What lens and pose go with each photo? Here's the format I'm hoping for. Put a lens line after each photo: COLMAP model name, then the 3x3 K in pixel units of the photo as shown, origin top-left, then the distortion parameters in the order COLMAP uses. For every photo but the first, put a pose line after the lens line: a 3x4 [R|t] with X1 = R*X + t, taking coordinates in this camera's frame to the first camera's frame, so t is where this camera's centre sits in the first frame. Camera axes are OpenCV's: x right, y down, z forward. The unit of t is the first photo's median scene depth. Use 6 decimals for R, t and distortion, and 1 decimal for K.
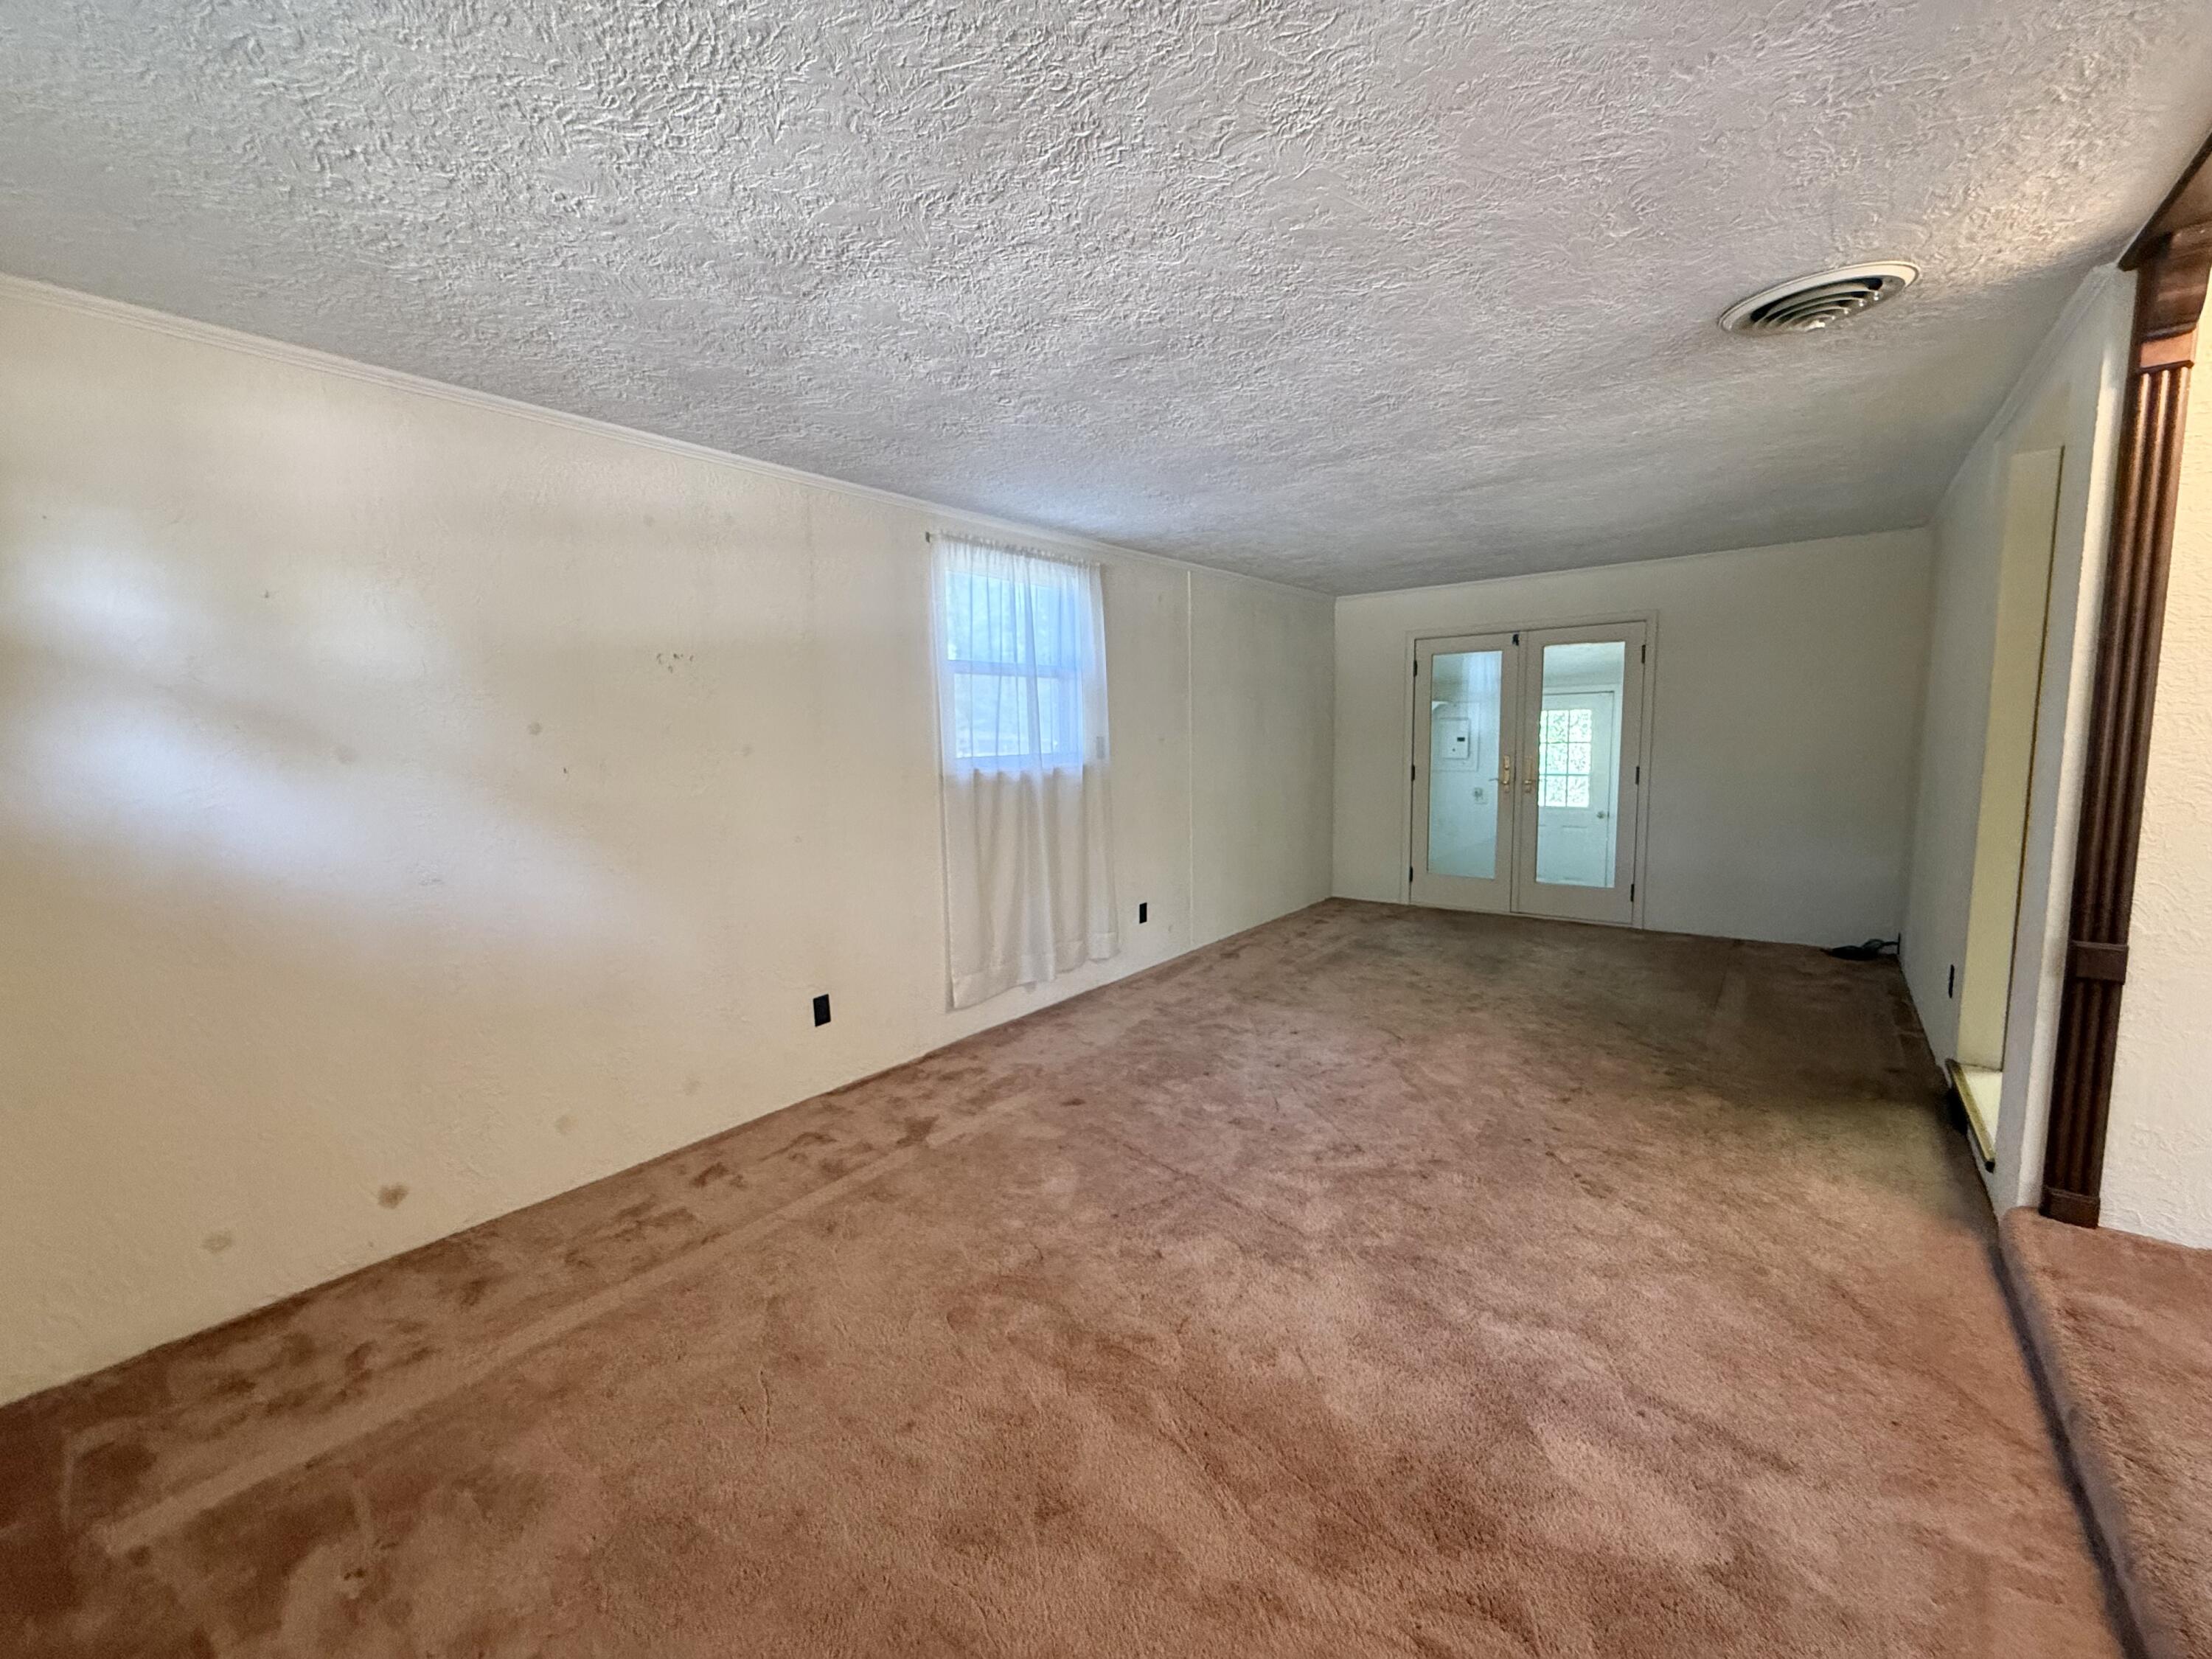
lens RADIAL K [[882.7, 0, 1097.7], [0, 882.7, 831.6], [0, 0, 1]] dist [-0.001125, 0.000268]
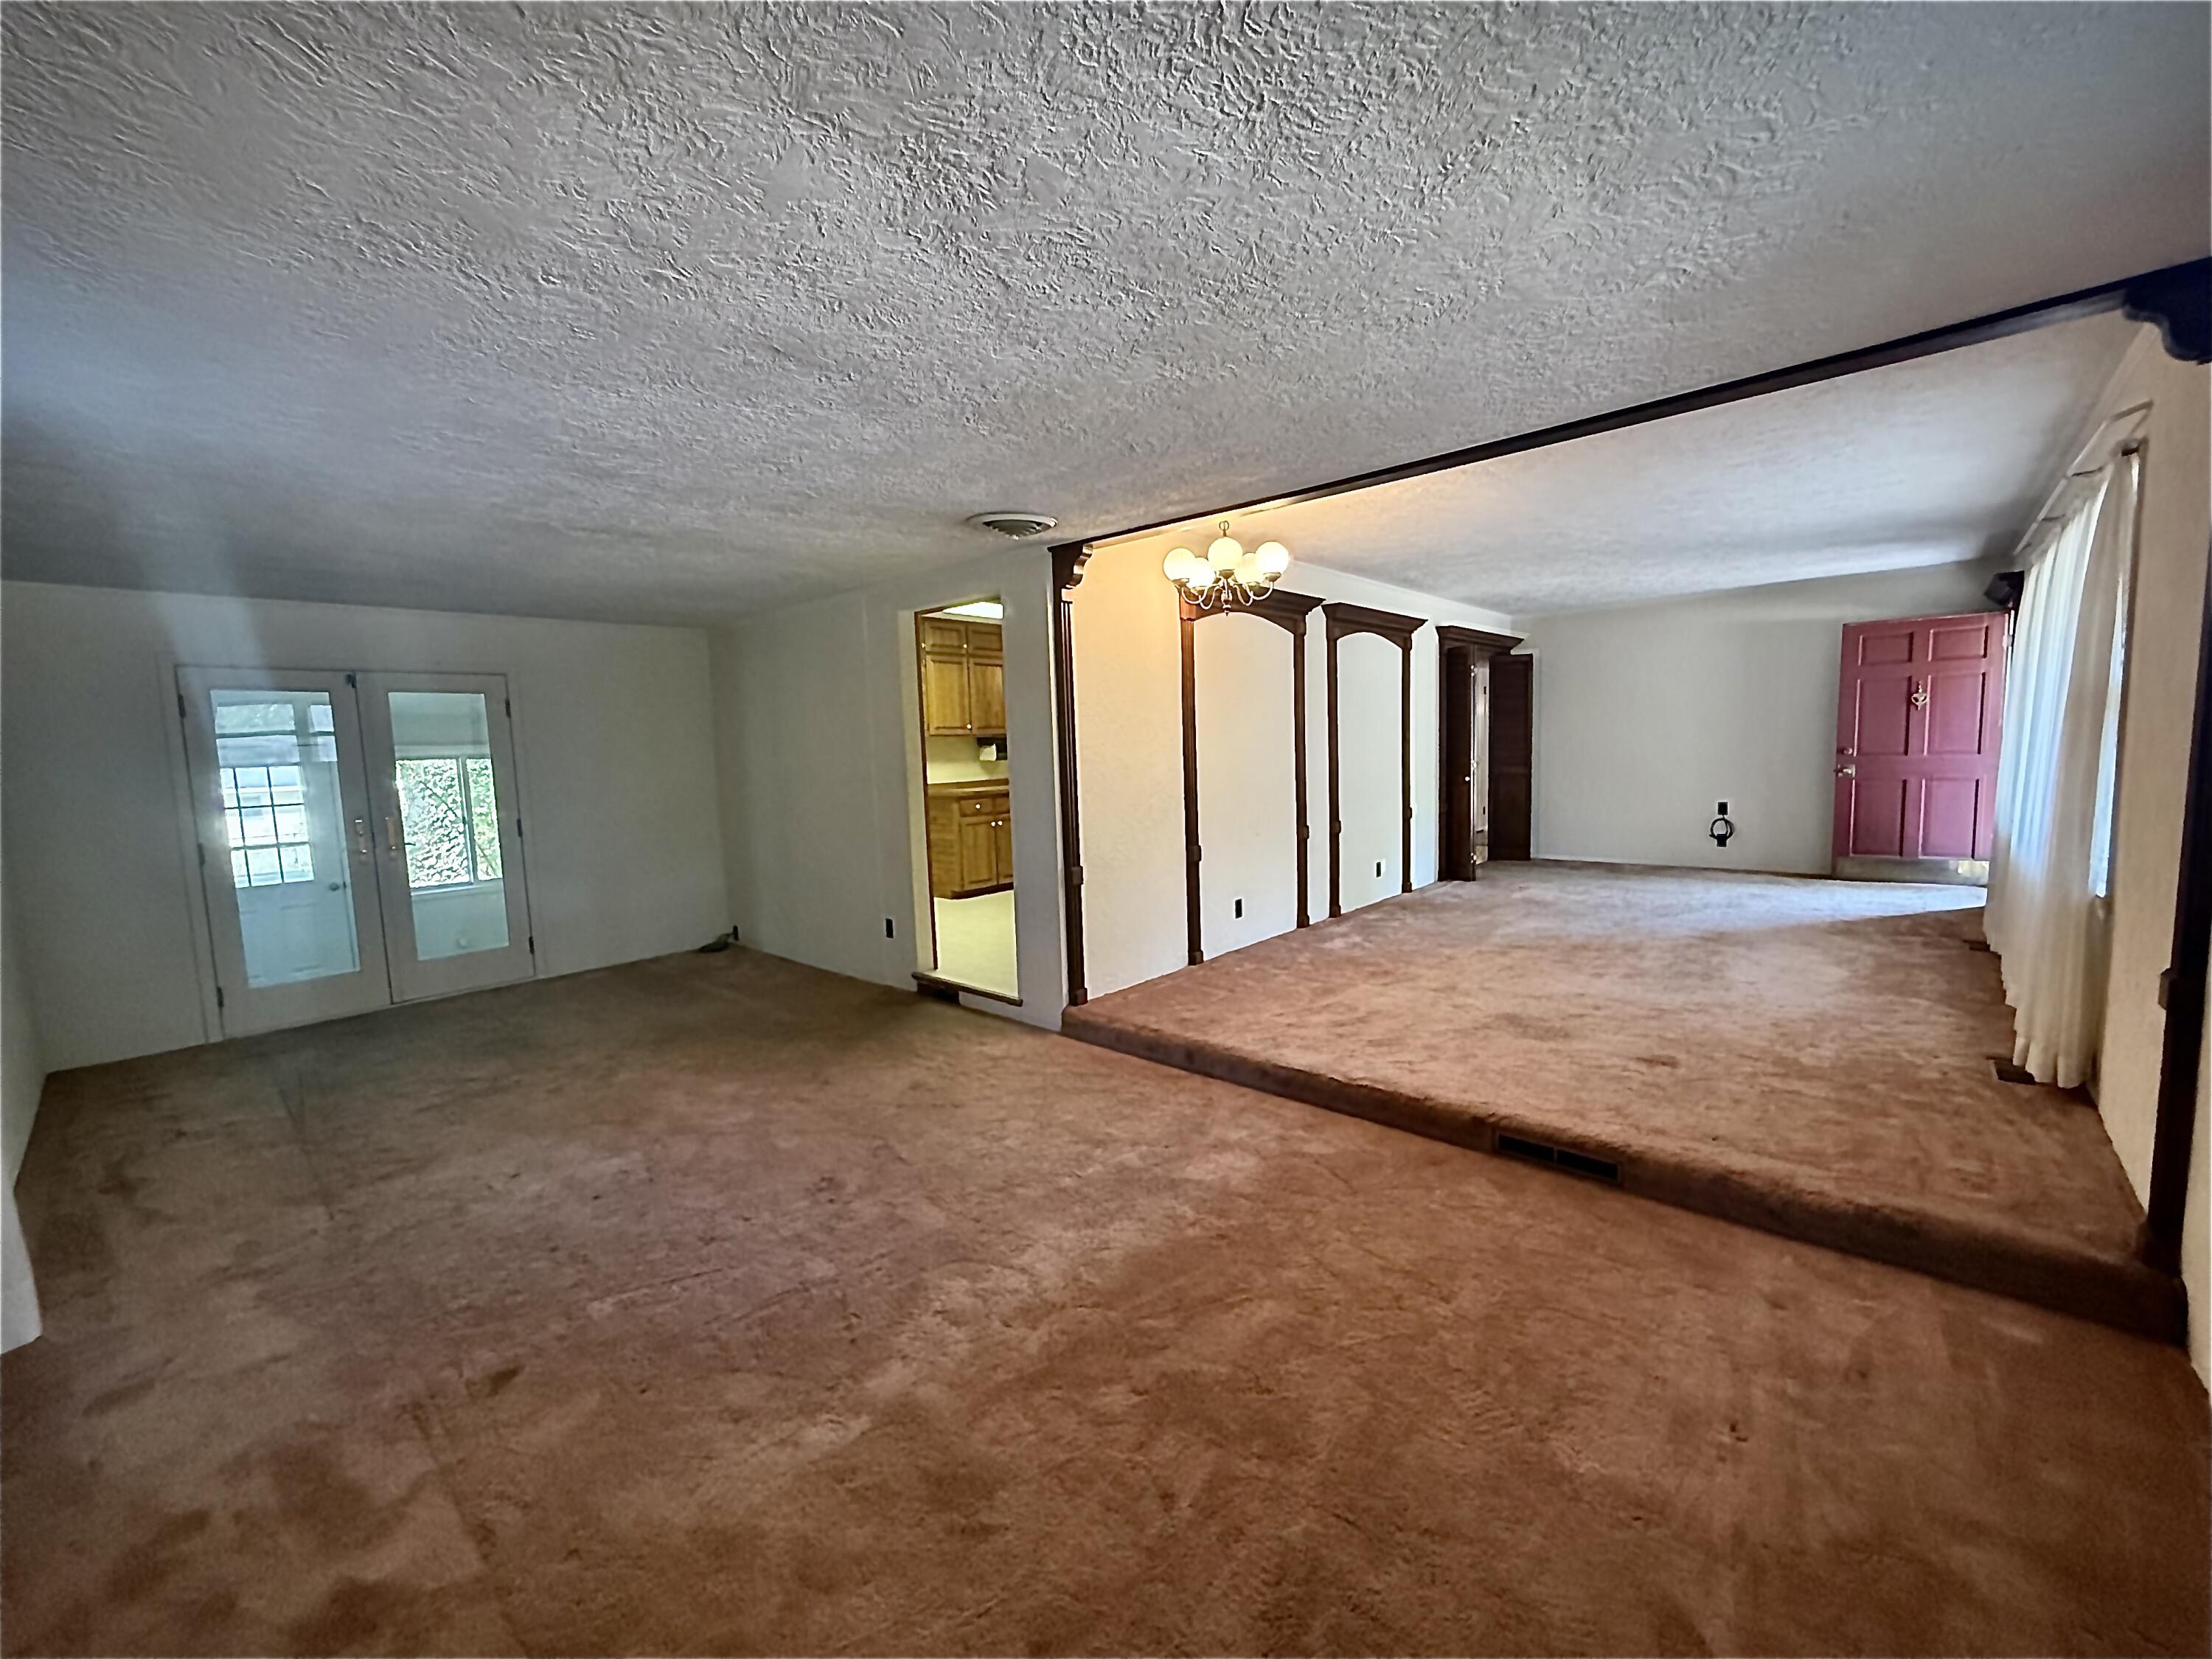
lens RADIAL K [[882.7, 0, 1097.7], [0, 882.7, 831.6], [0, 0, 1]] dist [-0.001125, 0.000268]
pose [[0.074371, -0.080023, 0.994015, -0.516638], [0.145980, 0.986911, 0.068529, -0.051200], [-0.986488, 0.140009, 0.085079, 0.416778]]
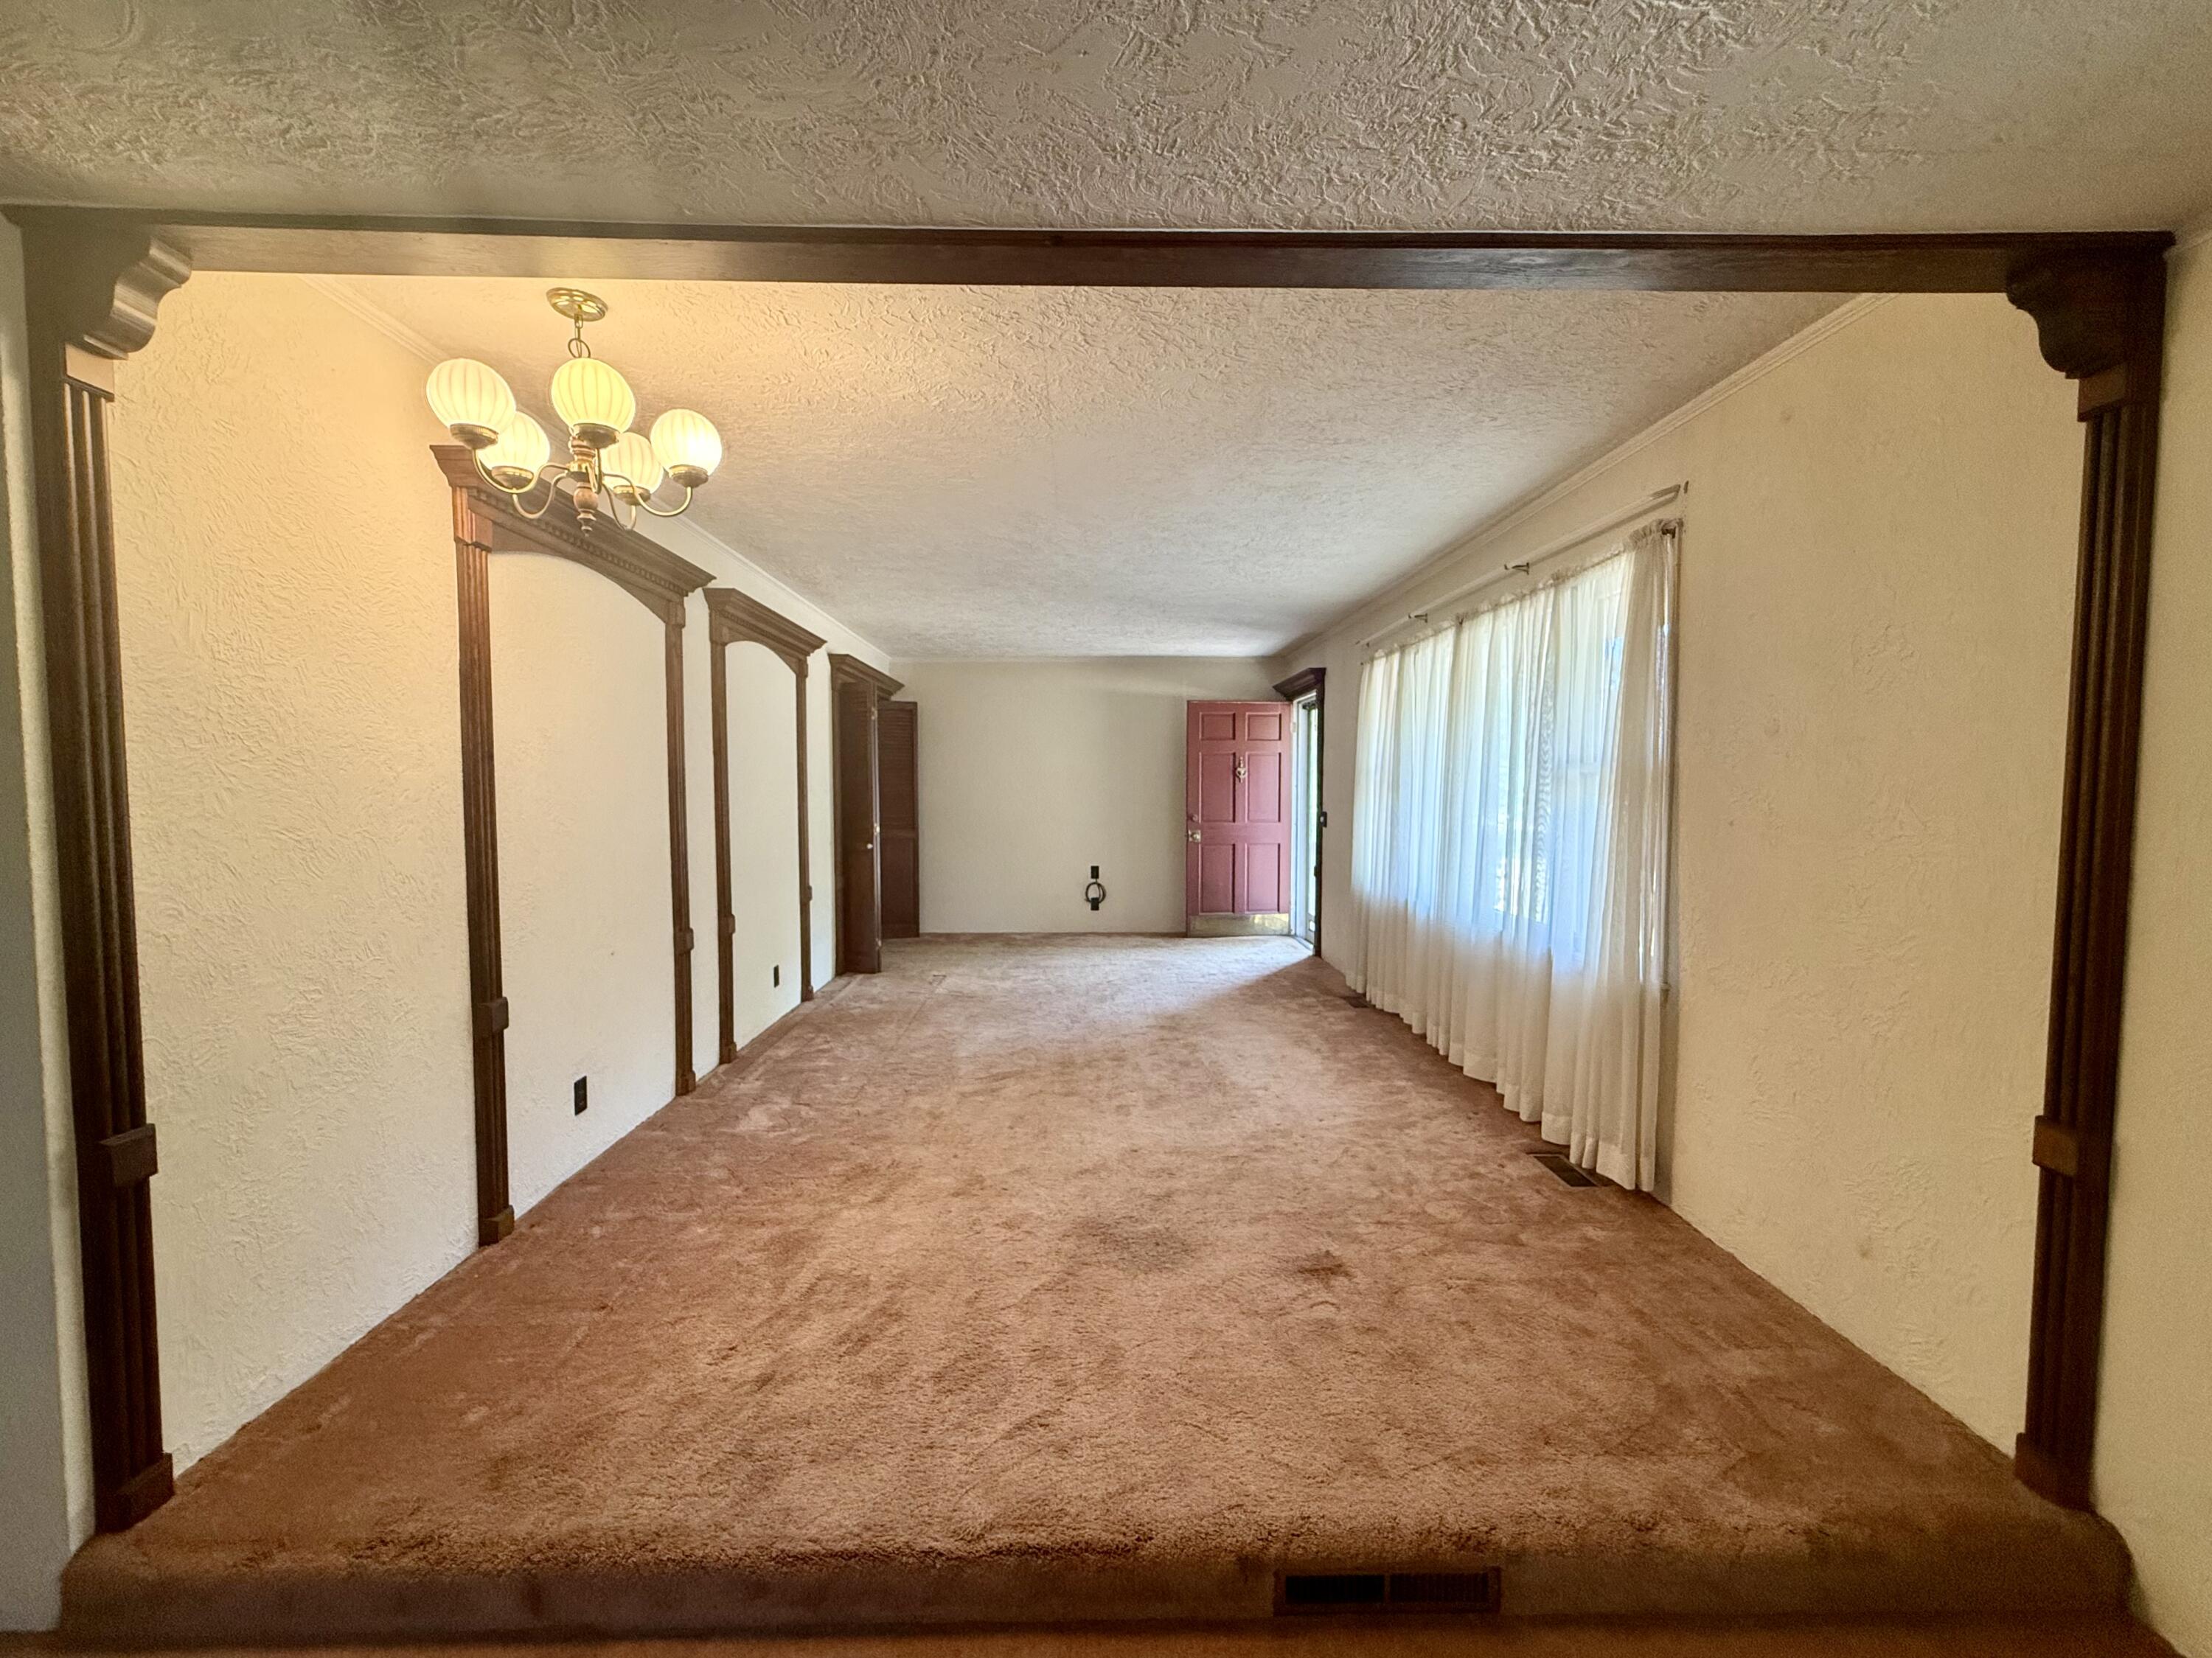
lens RADIAL K [[884.8, 0, 1088.3], [0, 884.8, 831.1], [0, 0, 1]] dist [-0.000484, 0.000034]
pose [[-0.635216, -0.020445, 0.772064, 0.022301], [0.099084, 0.989232, 0.107717, -0.070440], [-0.765953, 0.144923, -0.626350, 0.443447]]
